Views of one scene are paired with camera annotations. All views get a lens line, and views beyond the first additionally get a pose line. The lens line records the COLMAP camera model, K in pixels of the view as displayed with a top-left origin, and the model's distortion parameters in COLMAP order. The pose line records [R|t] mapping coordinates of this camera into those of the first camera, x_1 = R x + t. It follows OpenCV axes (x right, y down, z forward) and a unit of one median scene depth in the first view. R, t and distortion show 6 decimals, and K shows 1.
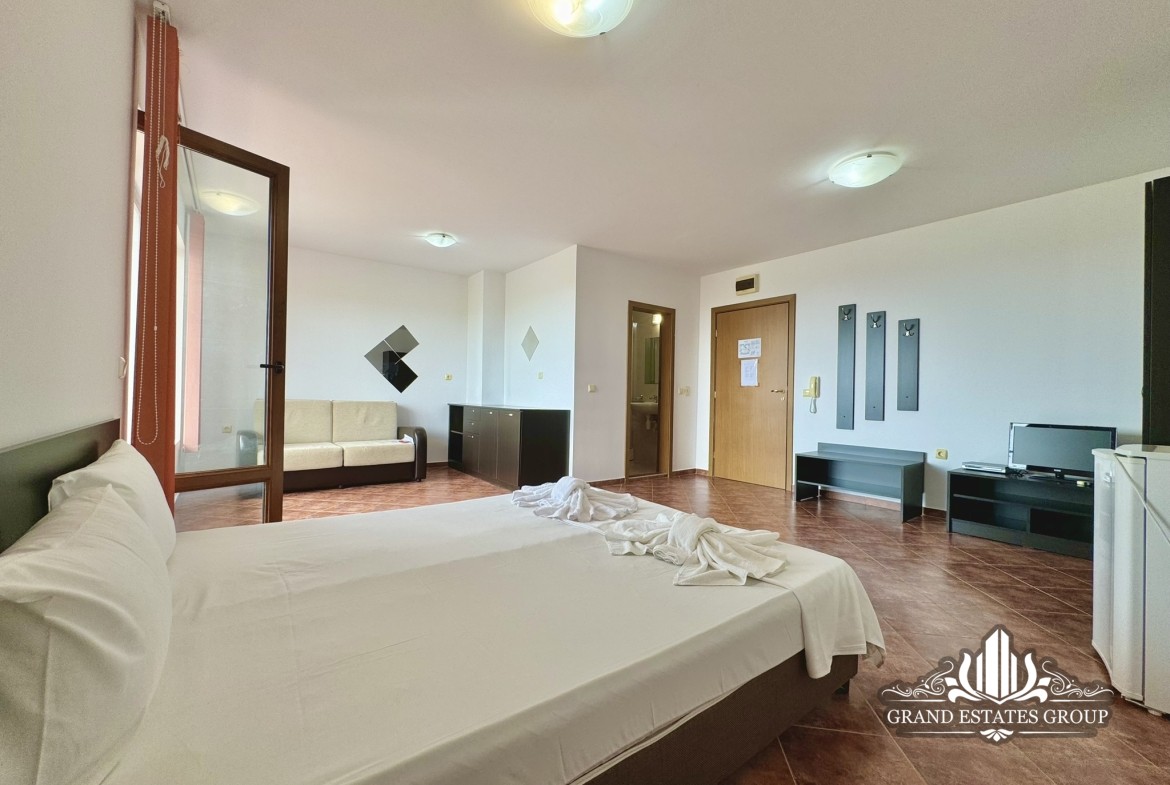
lens RADIAL K [[468.0, 0, 586.2], [0, 468.0, 387.1], [0, 0, 1]] dist [-0.003595, 0.000318]
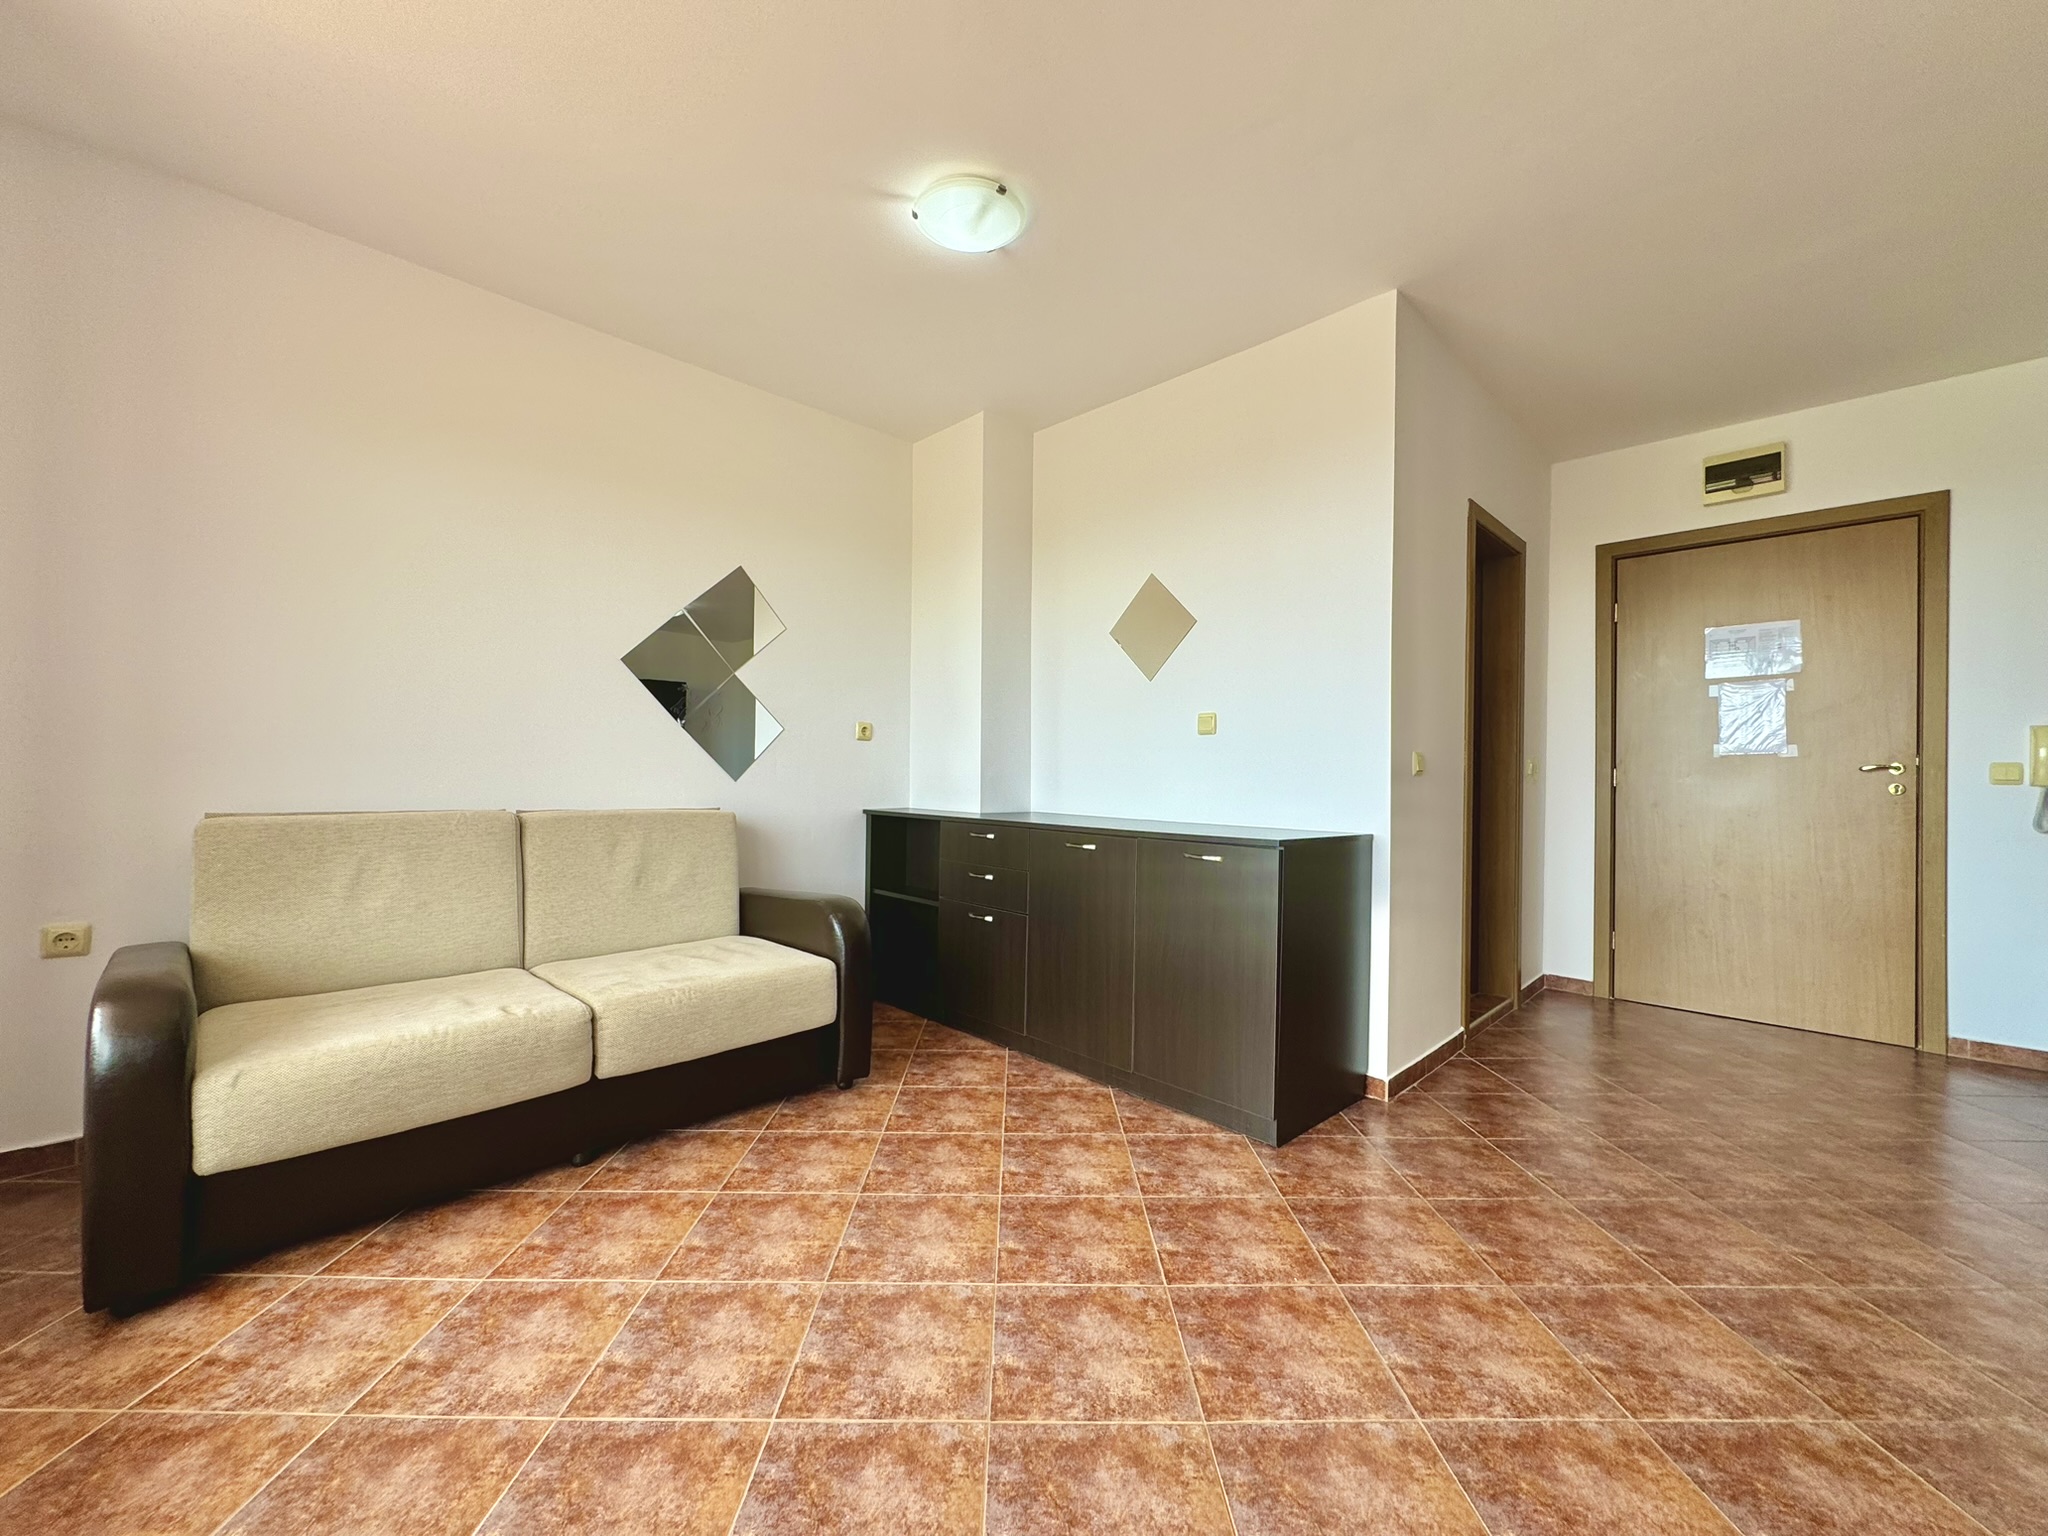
lens RADIAL K [[819.7, 0, 1025.0], [0, 819.7, 753.2], [0, 0, 1]] dist [-0.002426, 0.000257]
pose [[0.989848, -0.003846, 0.142078, -0.303717], [0.004842, 0.999966, -0.006668, -0.000647], [-0.142047, 0.007289, 0.989833, 0.458823]]
